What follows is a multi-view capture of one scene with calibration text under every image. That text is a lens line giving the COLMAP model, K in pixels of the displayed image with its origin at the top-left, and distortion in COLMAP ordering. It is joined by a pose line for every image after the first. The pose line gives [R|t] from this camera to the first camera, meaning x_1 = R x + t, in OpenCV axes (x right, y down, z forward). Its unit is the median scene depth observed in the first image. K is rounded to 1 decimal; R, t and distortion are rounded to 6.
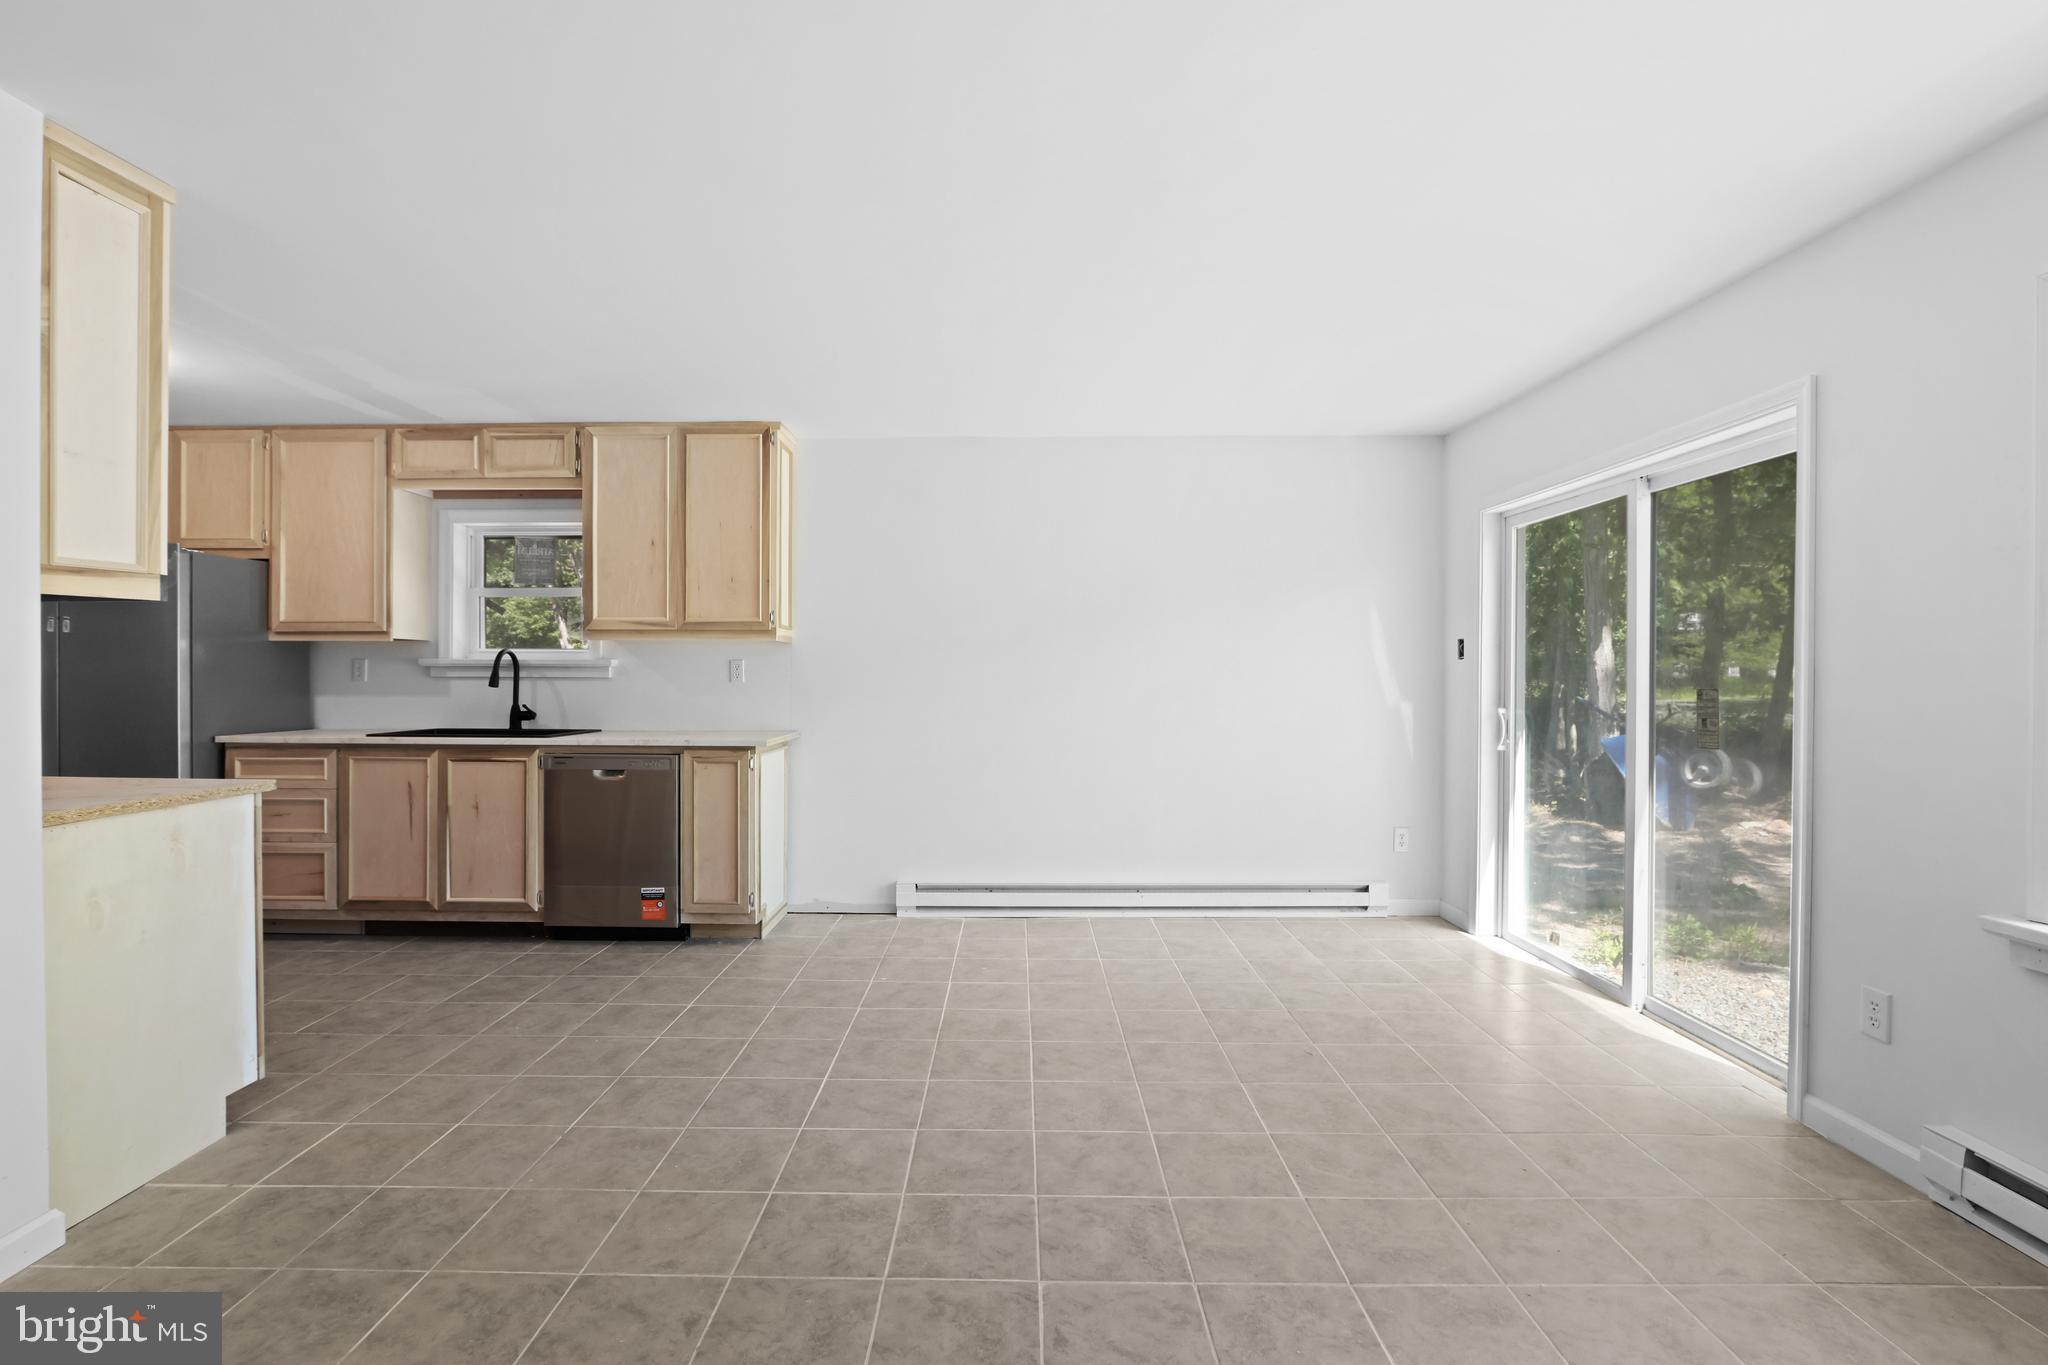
lens RADIAL K [[946.5, 0, 1001.7], [0, 946.5, 678.2], [0, 0, 1]] dist [-0.014320, 0.001476]
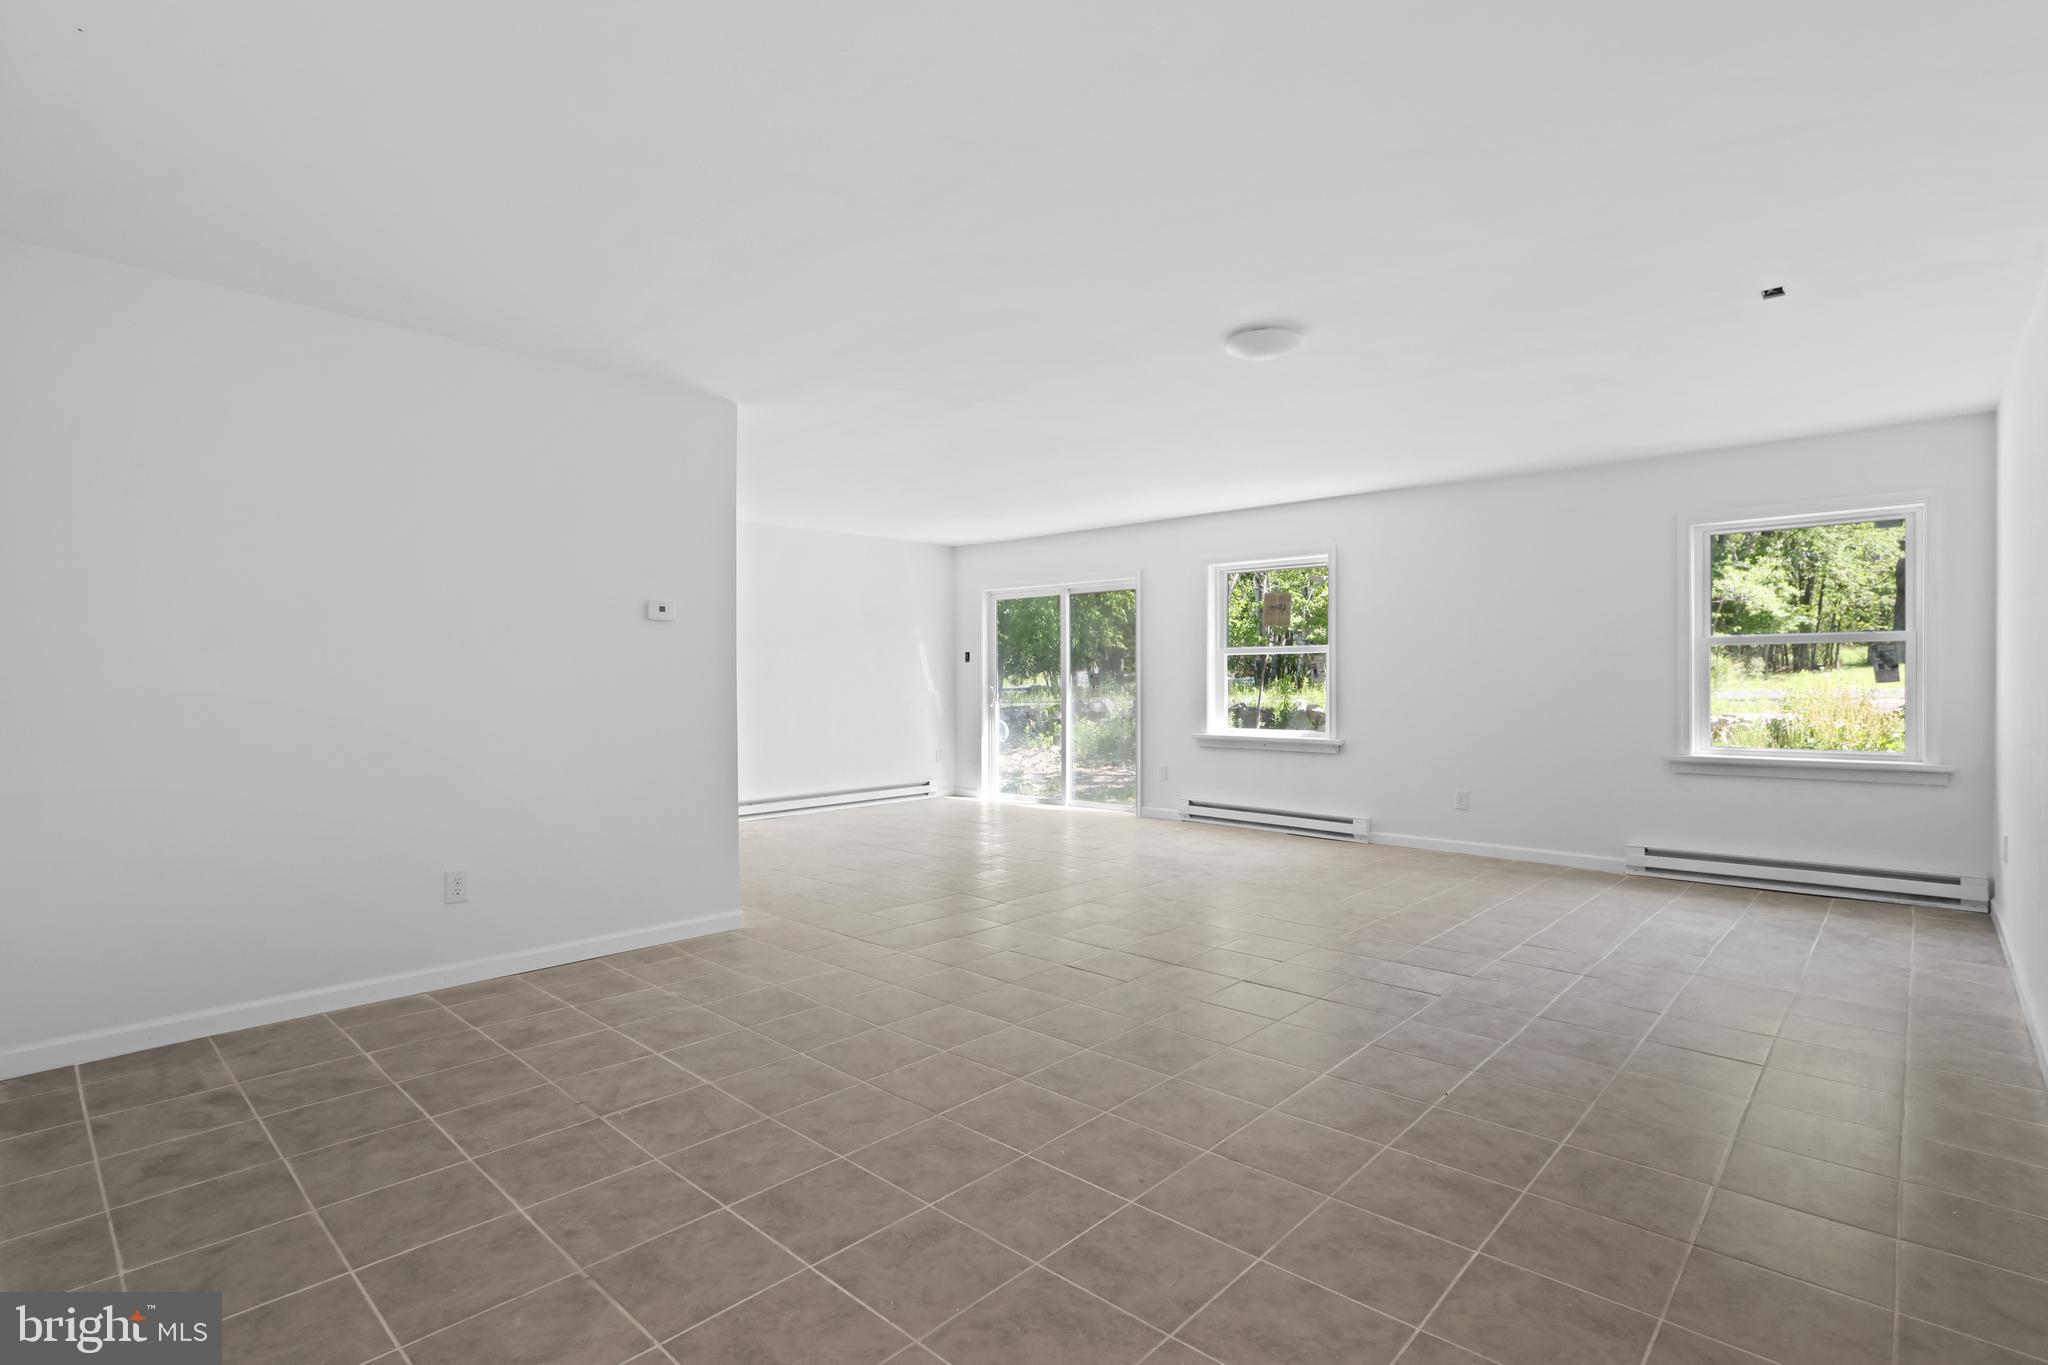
lens RADIAL K [[952.6, 0, 1008.9], [0, 952.6, 674.4], [0, 0, 1]] dist [-0.014303, 0.000641]
pose [[0.671025, -0.001462, 0.741433, -1.035470], [0.007810, 0.999957, -0.005097, 0.017905], [-0.741393, 0.009211, 0.671008, -0.455883]]
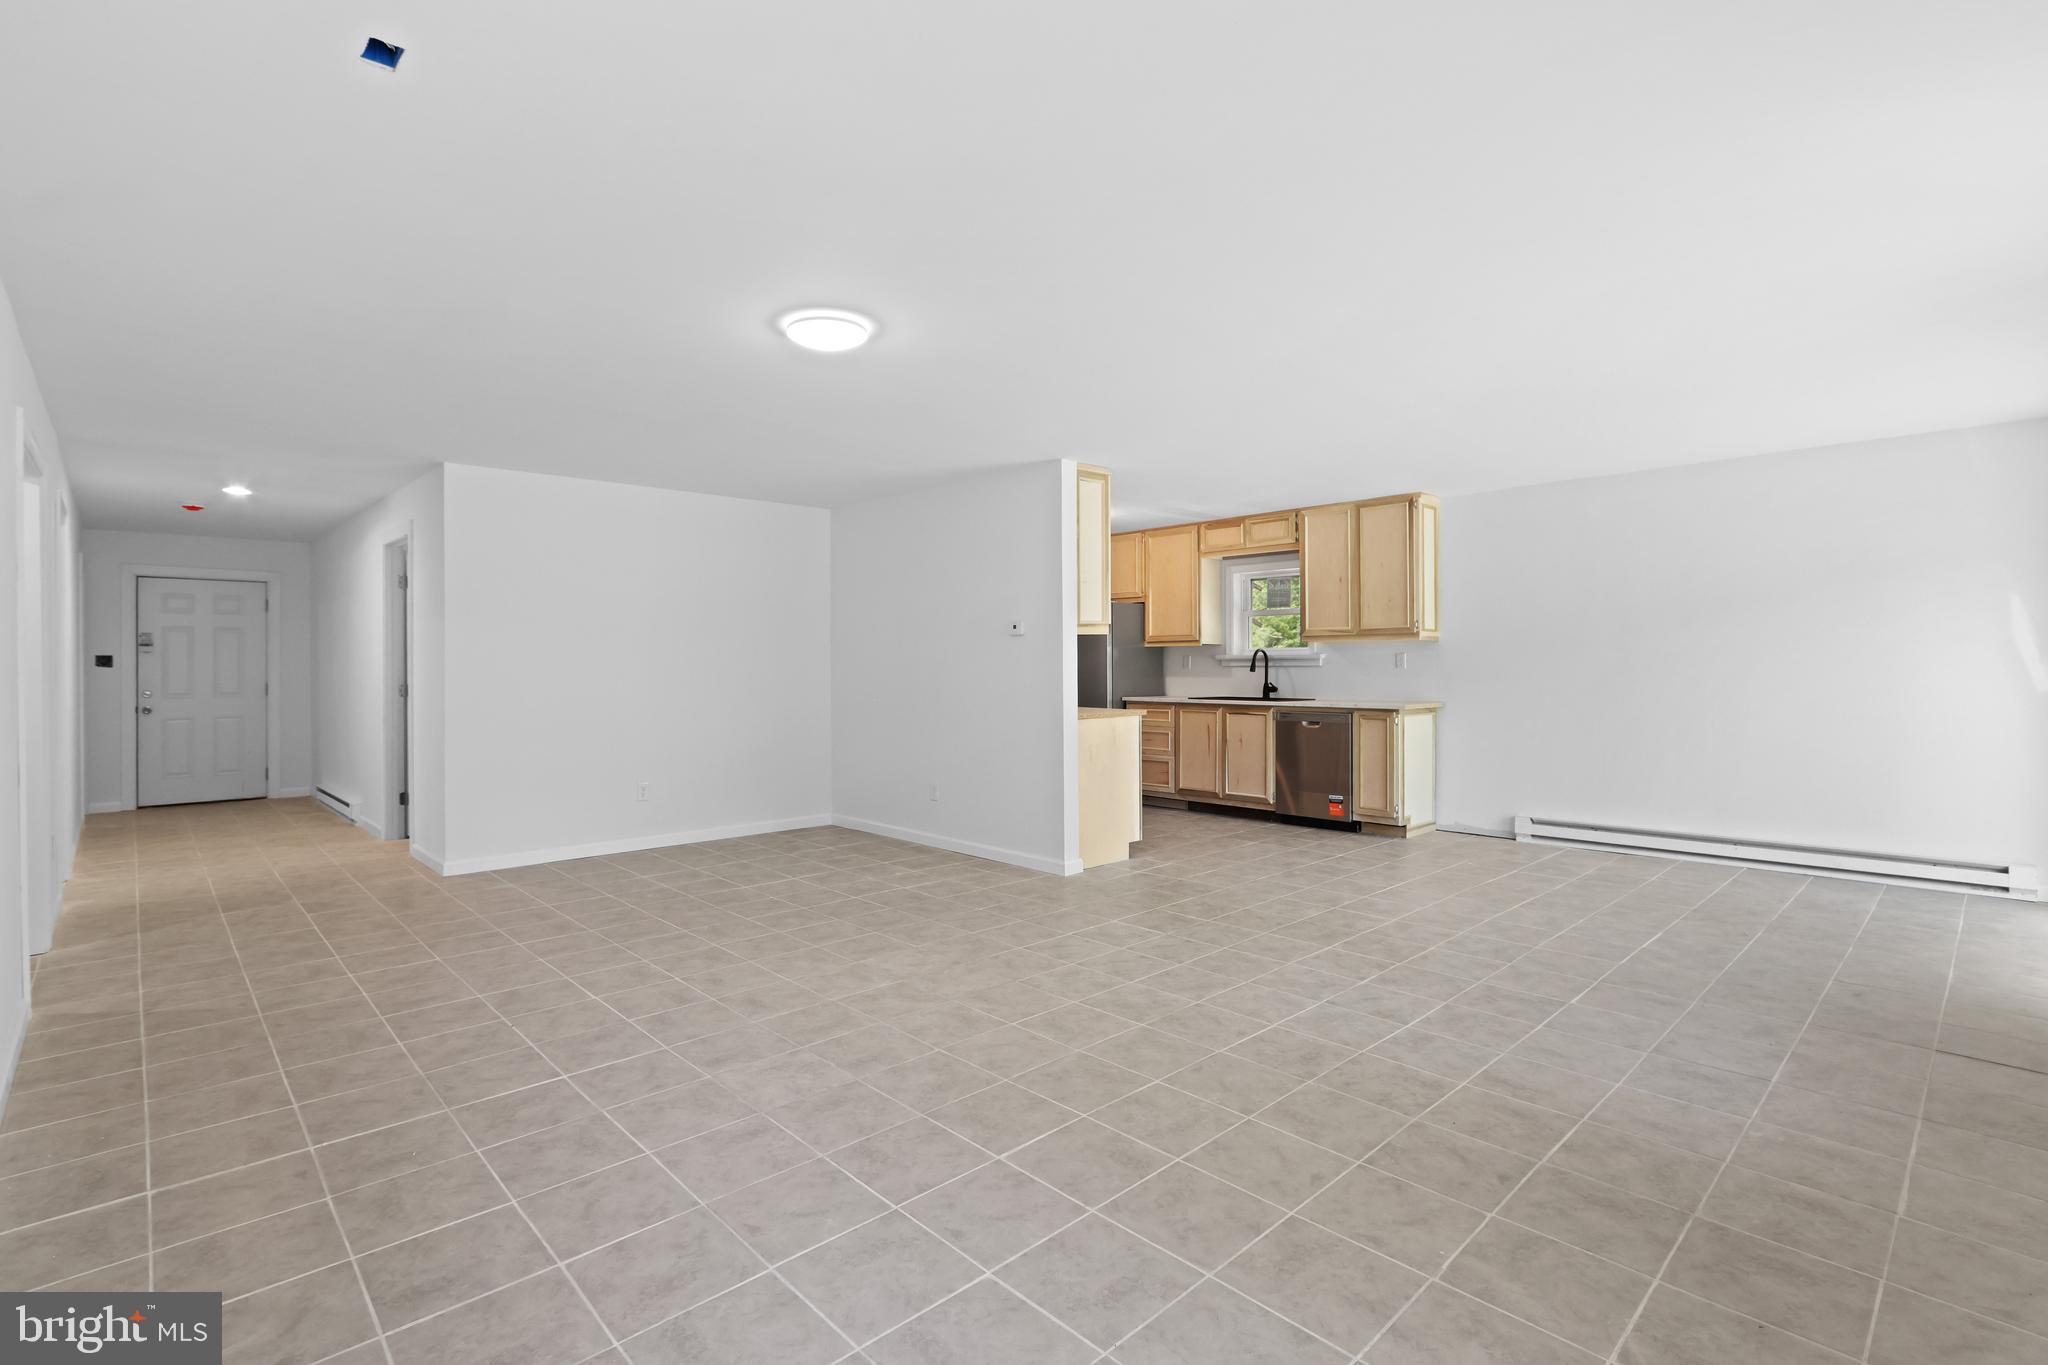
lens RADIAL K [[947.8, 0, 1020.6], [0, 947.8, 668.3], [0, 0, 1]] dist [-0.024416, 0.005642]
pose [[0.700305, -0.004510, -0.713830, 0.402412], [0.002561, 0.999989, -0.003806, 0.009377], [0.713839, 0.000838, 0.700309, -0.509051]]
